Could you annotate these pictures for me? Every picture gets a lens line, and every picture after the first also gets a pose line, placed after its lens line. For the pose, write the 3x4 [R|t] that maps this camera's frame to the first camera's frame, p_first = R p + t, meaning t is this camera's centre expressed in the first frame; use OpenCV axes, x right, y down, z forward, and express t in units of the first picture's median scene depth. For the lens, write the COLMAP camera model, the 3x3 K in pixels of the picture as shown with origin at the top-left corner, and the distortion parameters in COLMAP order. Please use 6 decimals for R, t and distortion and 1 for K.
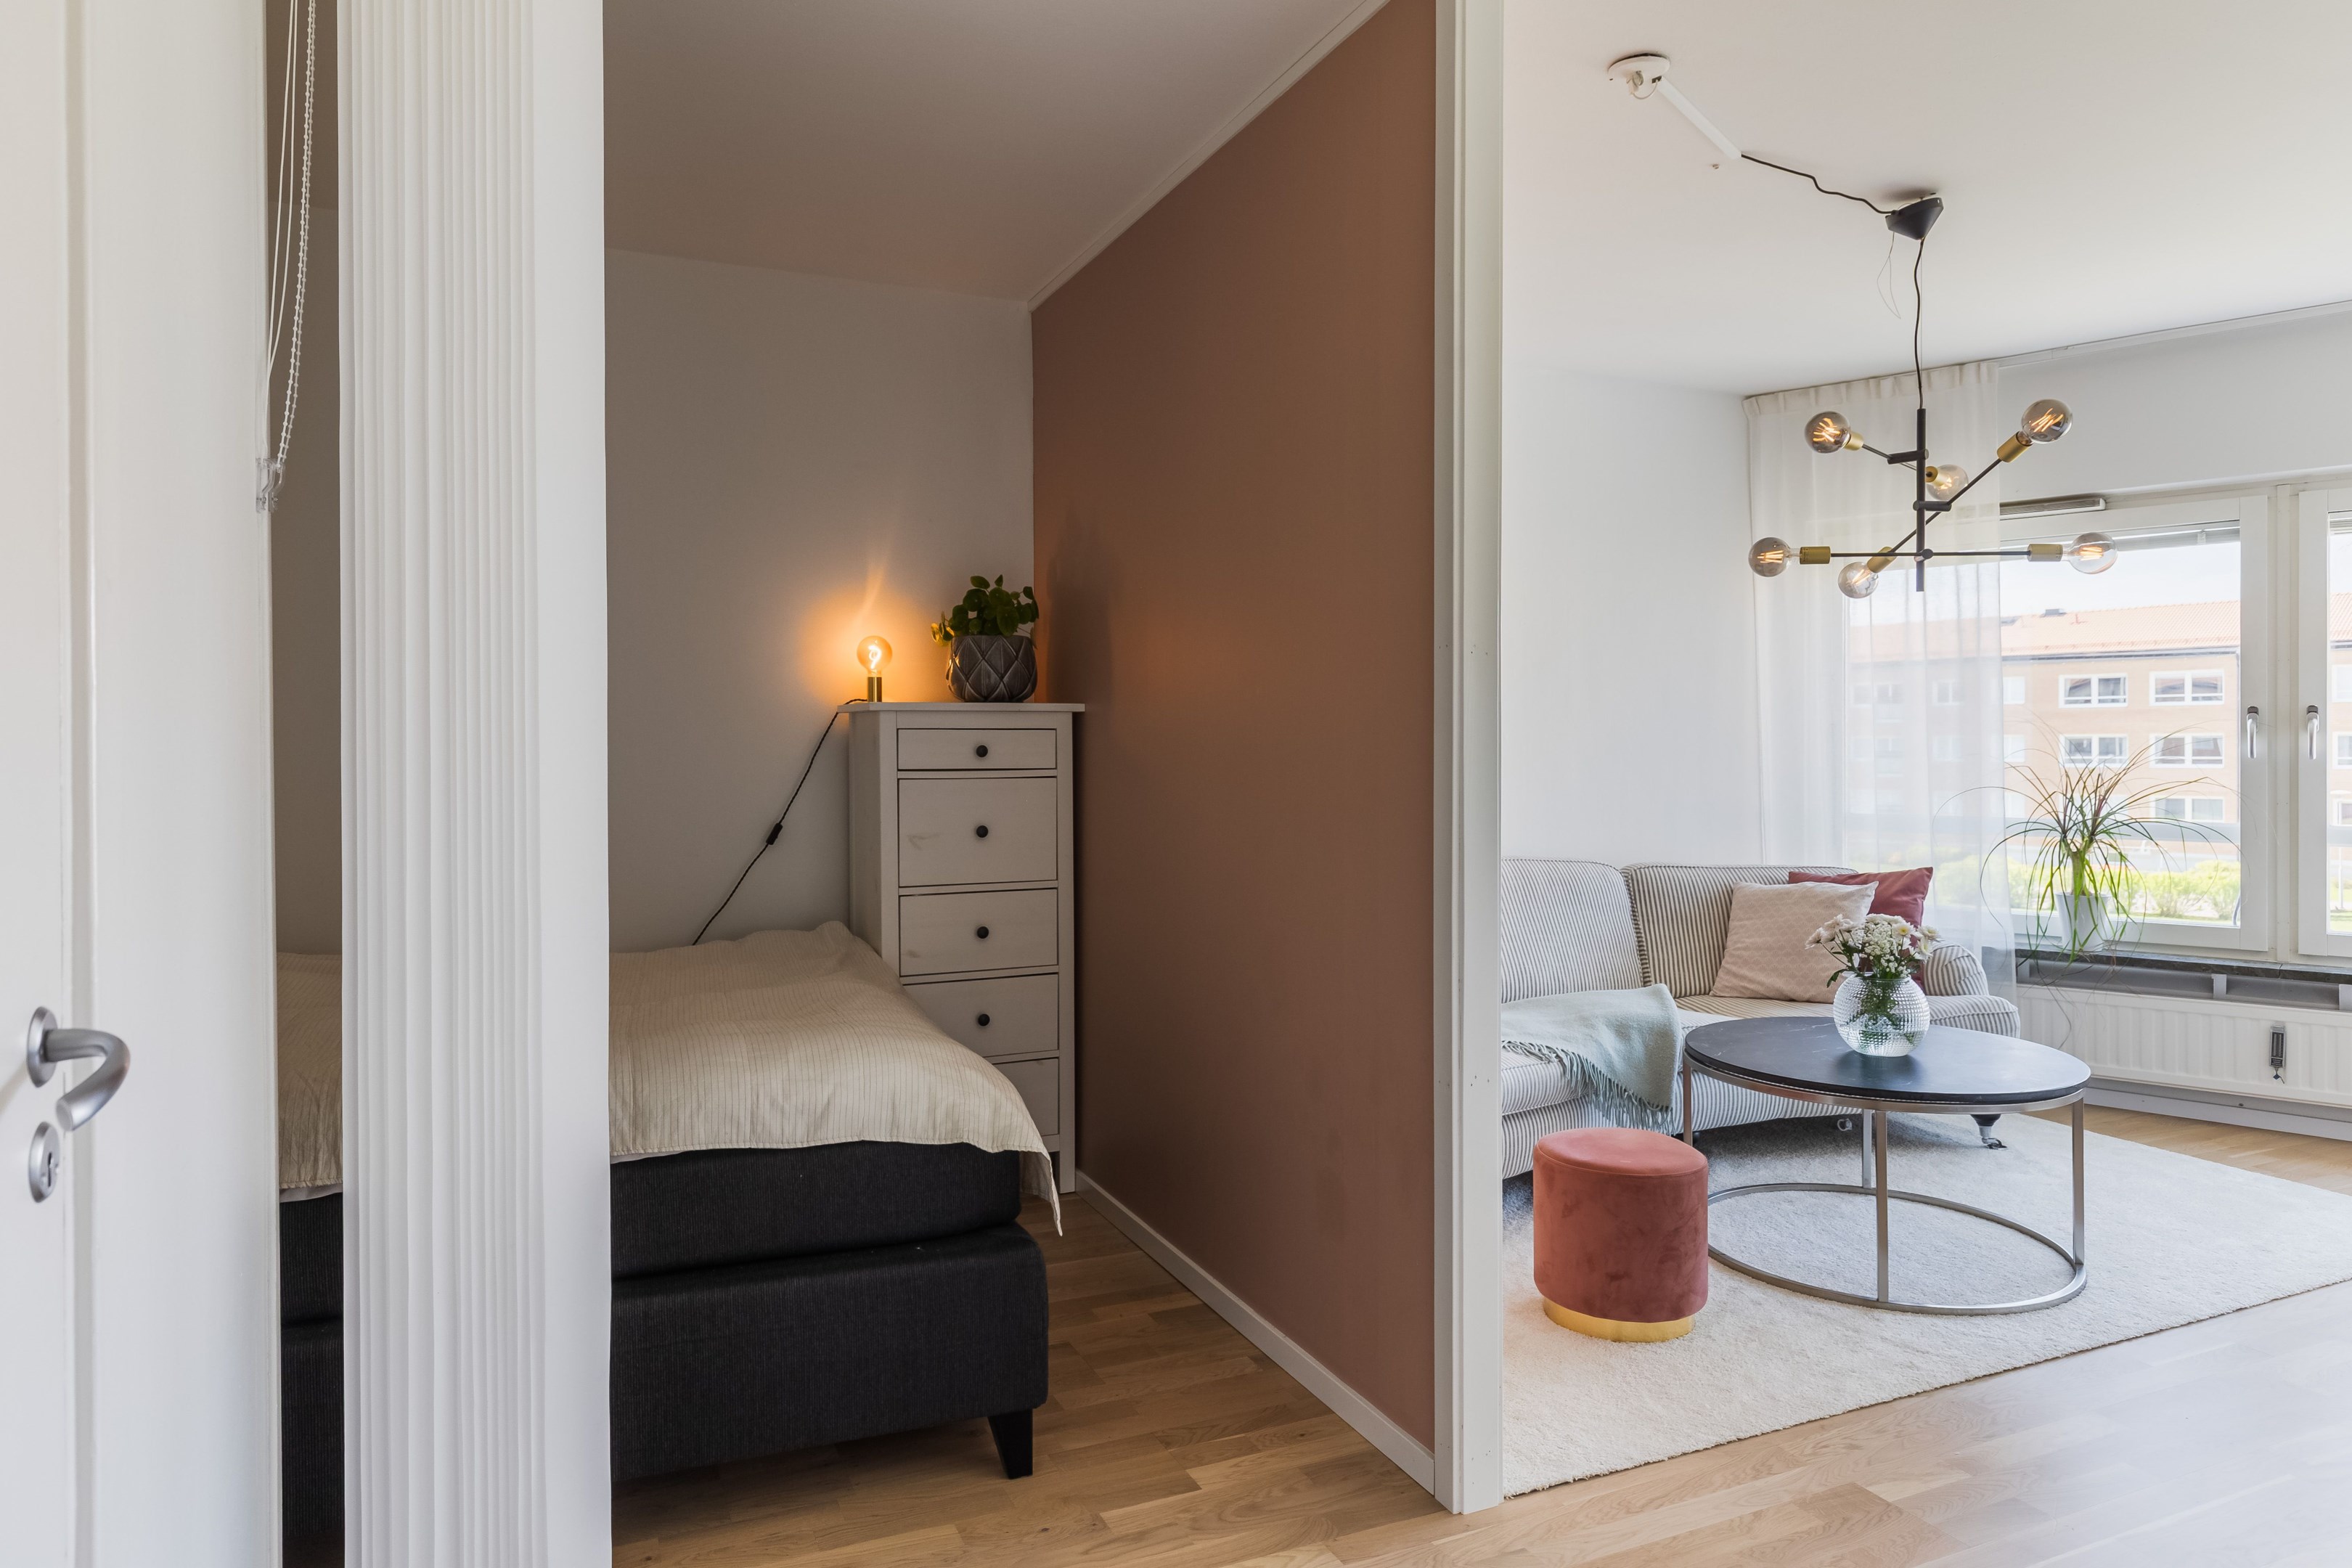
lens RADIAL K [[1412.4, 0, 1171.3], [0, 1412.4, 769.4], [0, 0, 1]] dist [0.000105, 0.001124]
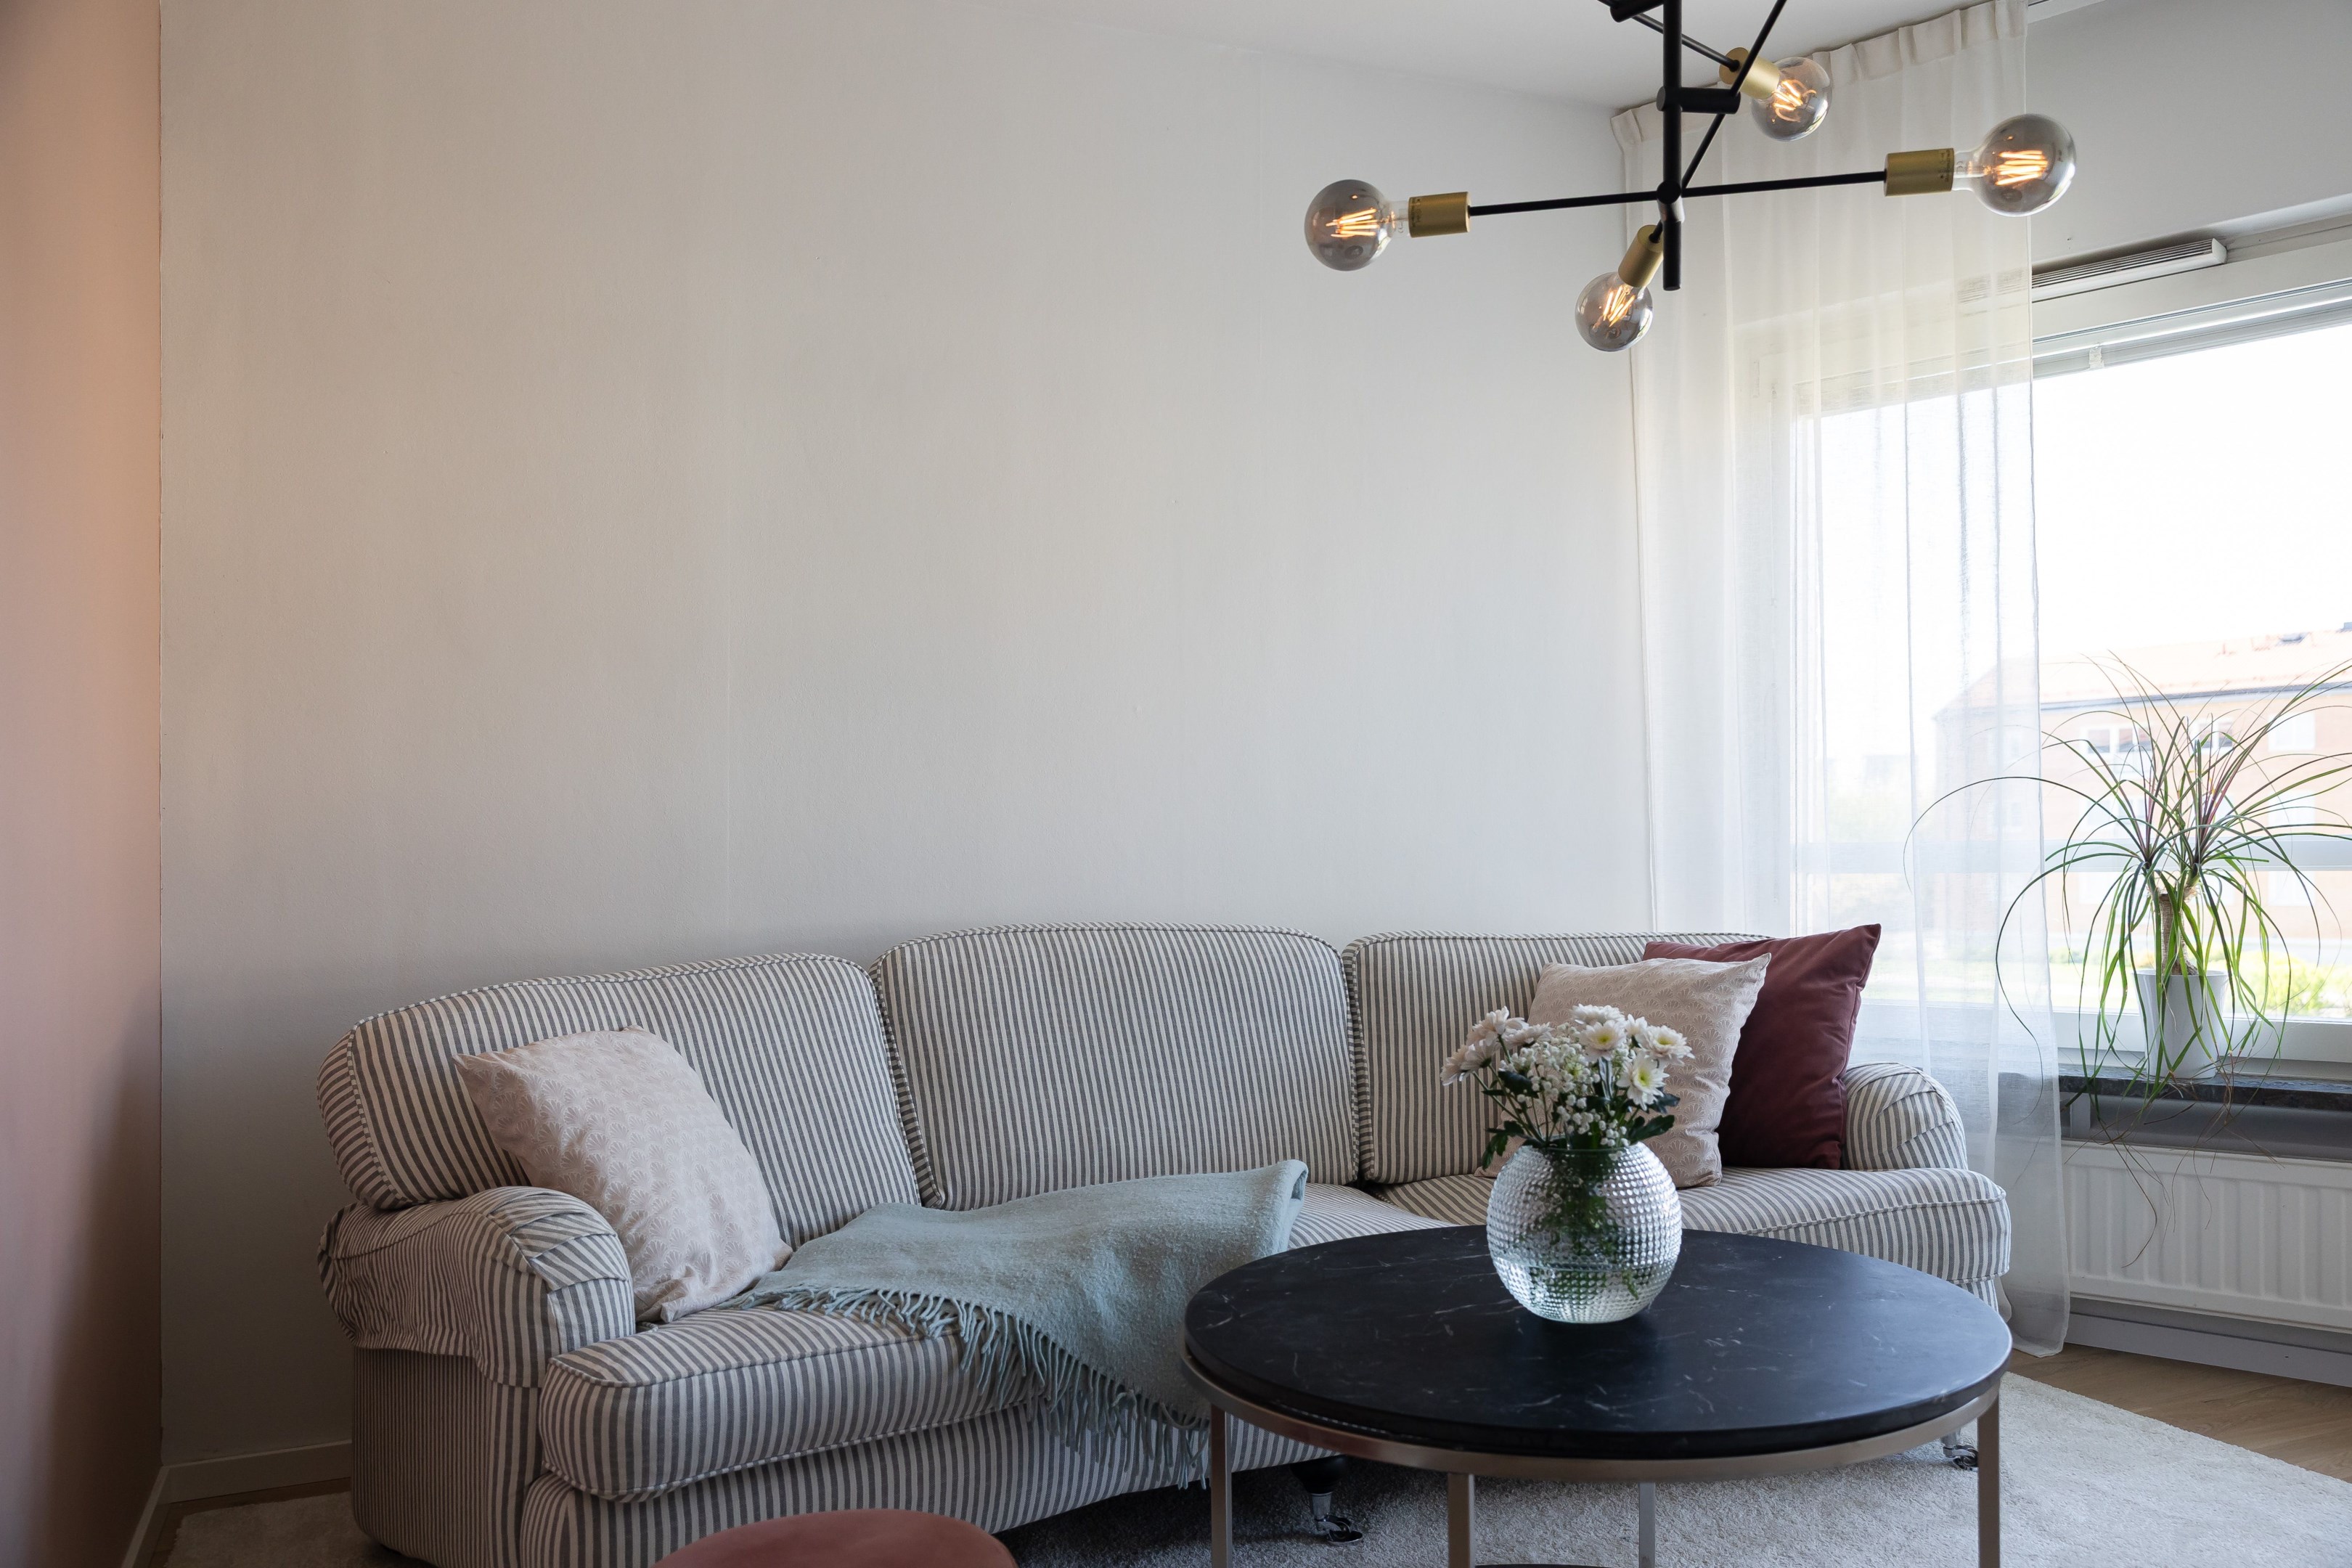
lens RADIAL K [[1856.6, 0, 1176.5], [0, 1856.6, 899.9], [0, 0, 1]] dist [-0.010225, 0.007263]
pose [[0.999750, -0.019728, -0.010545, 0.297324], [0.019935, 0.999605, 0.019827, 0.042913], [0.010150, -0.020033, 0.999748, 0.320564]]
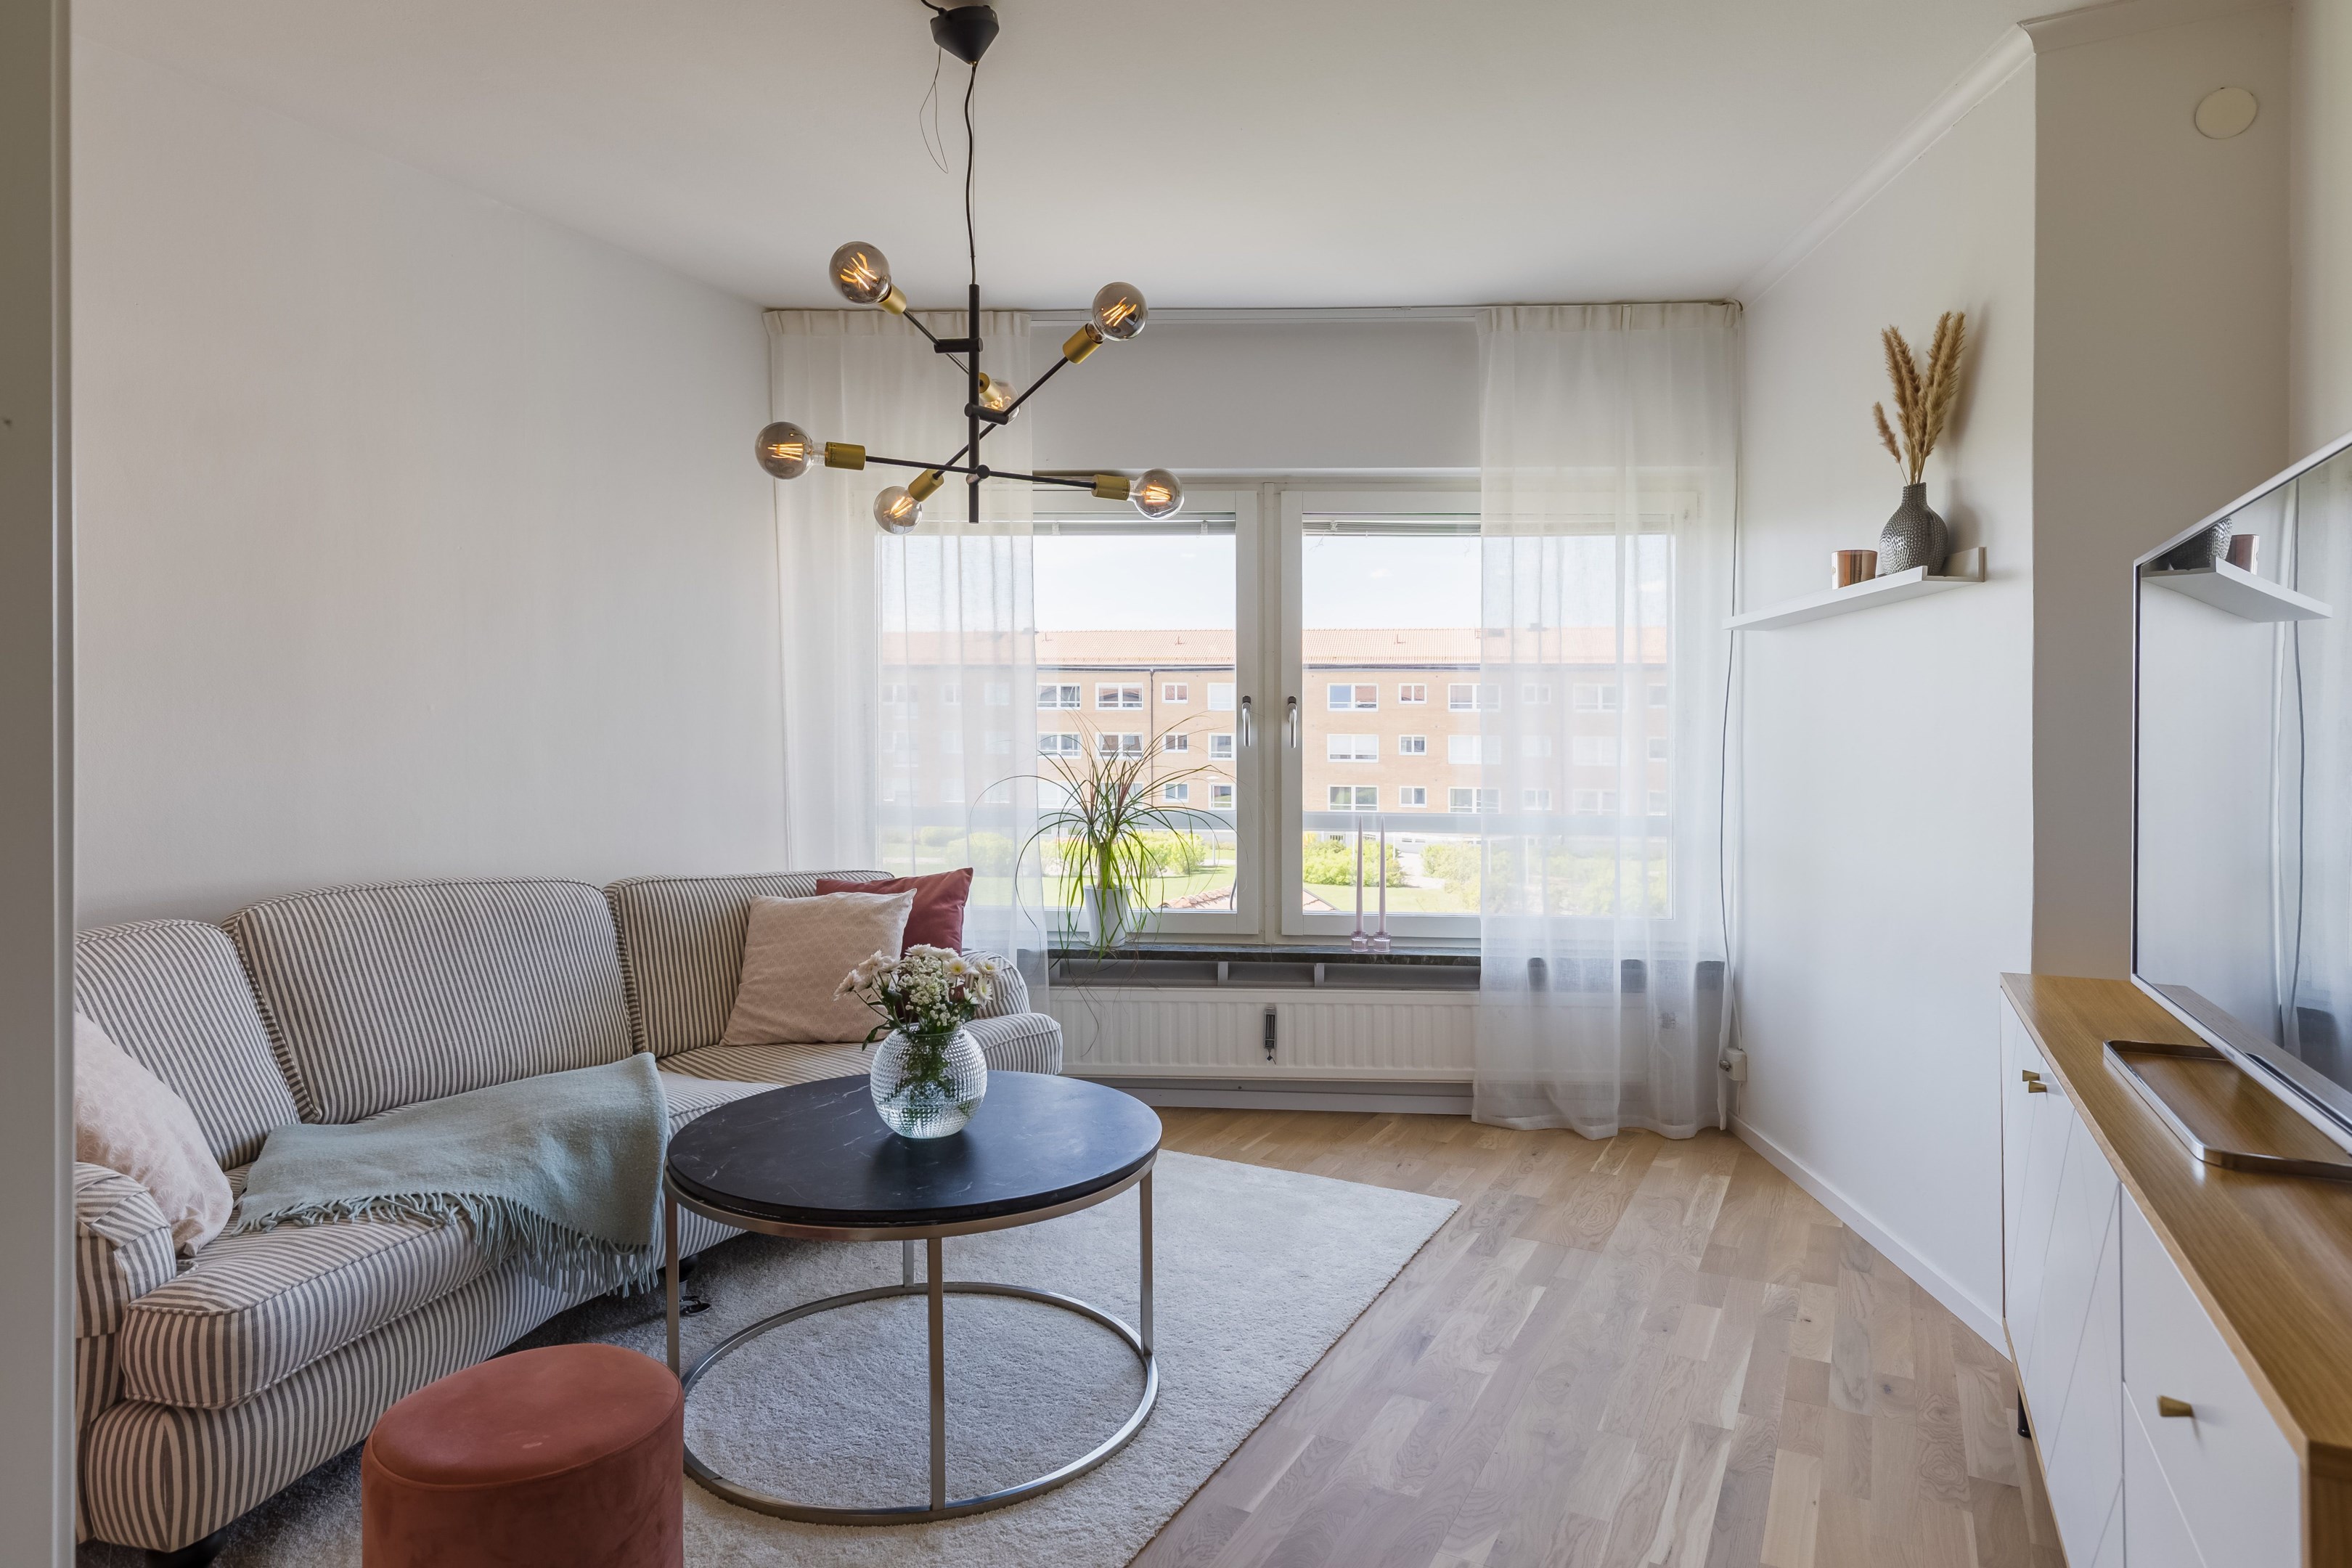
lens RADIAL K [[1341.3, 0, 1183.4], [0, 1341.3, 789.8], [0, 0, 1]] dist [0.007359, -0.003072]
pose [[0.781203, -0.011184, 0.624176, 0.128176], [-0.002845, 0.999765, 0.021476, 0.002816], [-0.624270, -0.018553, 0.780988, 0.281823]]
